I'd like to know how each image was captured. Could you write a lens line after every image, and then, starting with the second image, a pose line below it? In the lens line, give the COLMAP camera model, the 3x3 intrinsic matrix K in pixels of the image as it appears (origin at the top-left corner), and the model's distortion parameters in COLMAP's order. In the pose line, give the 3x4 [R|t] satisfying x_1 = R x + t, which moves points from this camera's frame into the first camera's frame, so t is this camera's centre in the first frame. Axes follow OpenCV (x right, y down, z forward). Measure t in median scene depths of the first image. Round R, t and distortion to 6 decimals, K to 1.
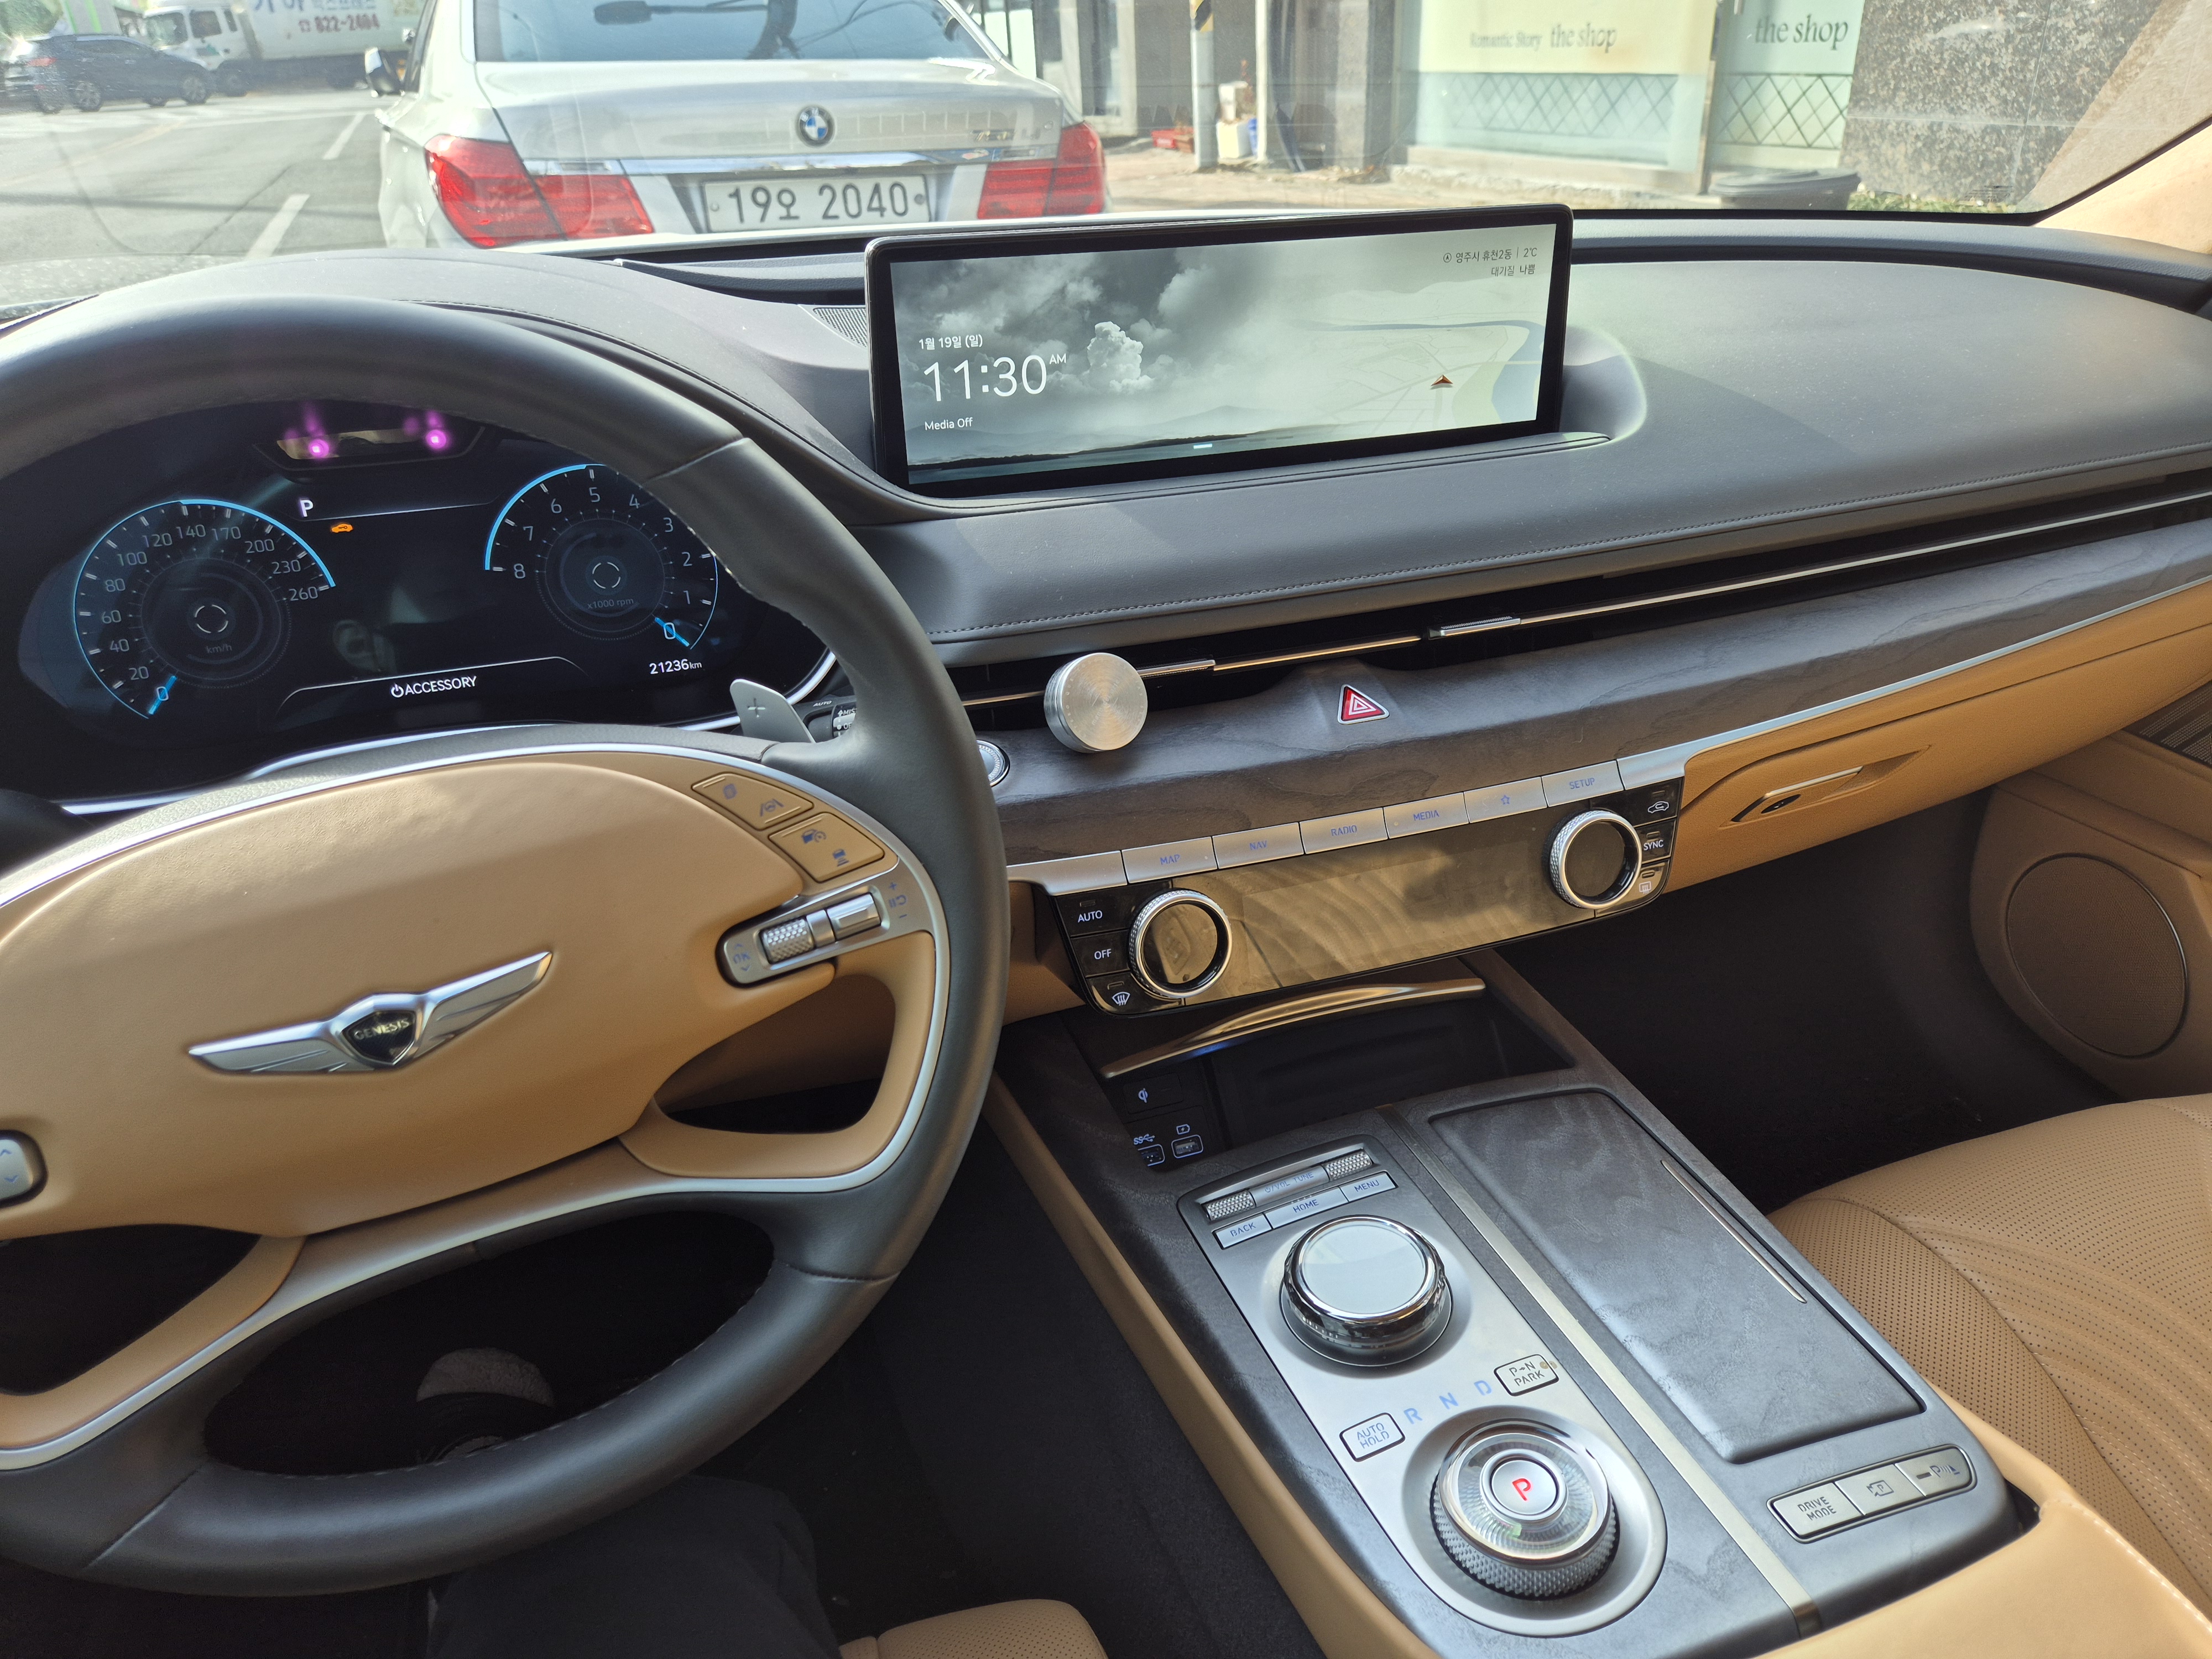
lens RADIAL K [[1490.9, 0, 1125.5], [0, 1490.9, 806.7], [0, 0, 1]] dist [0.070931, -0.070988]
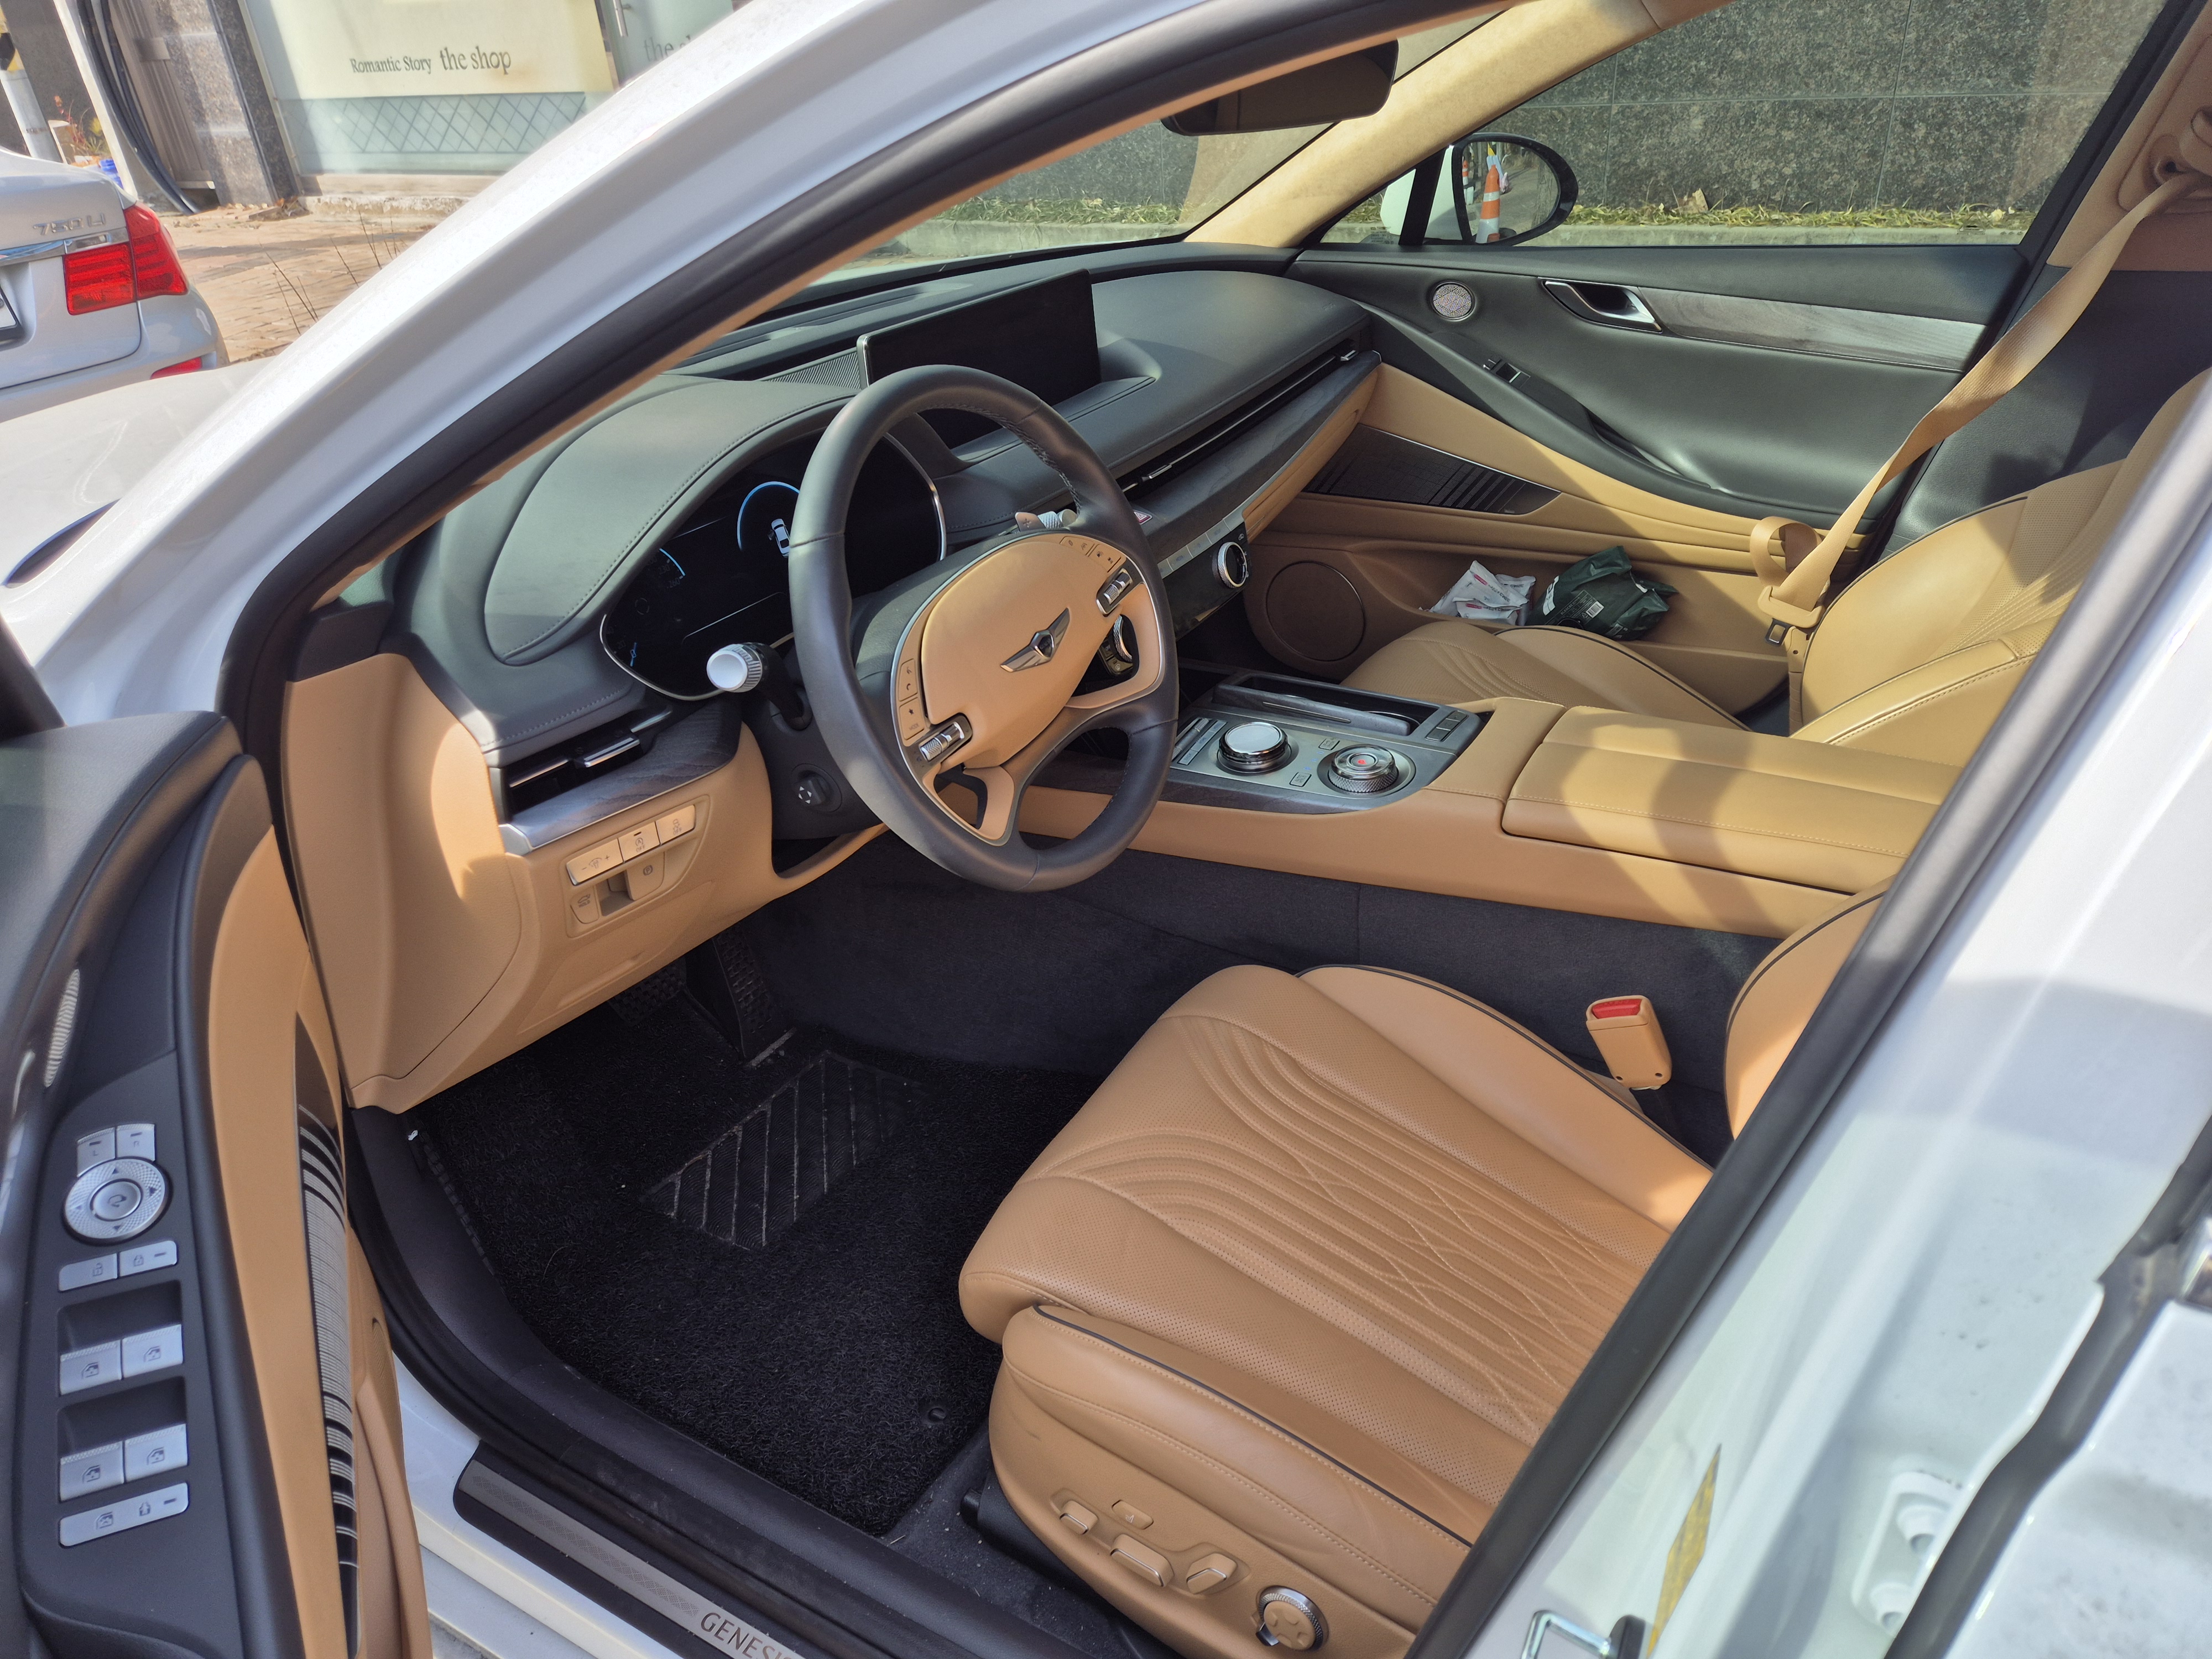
lens RADIAL K [[1506.3, 0, 1106.0], [0, 1506.3, 829.5], [0, 0, 1]] dist [0.082735, -0.082339]
pose [[0.769962, -0.334082, 0.543643, -0.105967], [0.325883, 0.938377, 0.115106, 0.007748], [-0.548597, 0.088537, 0.831386, -0.063969]]
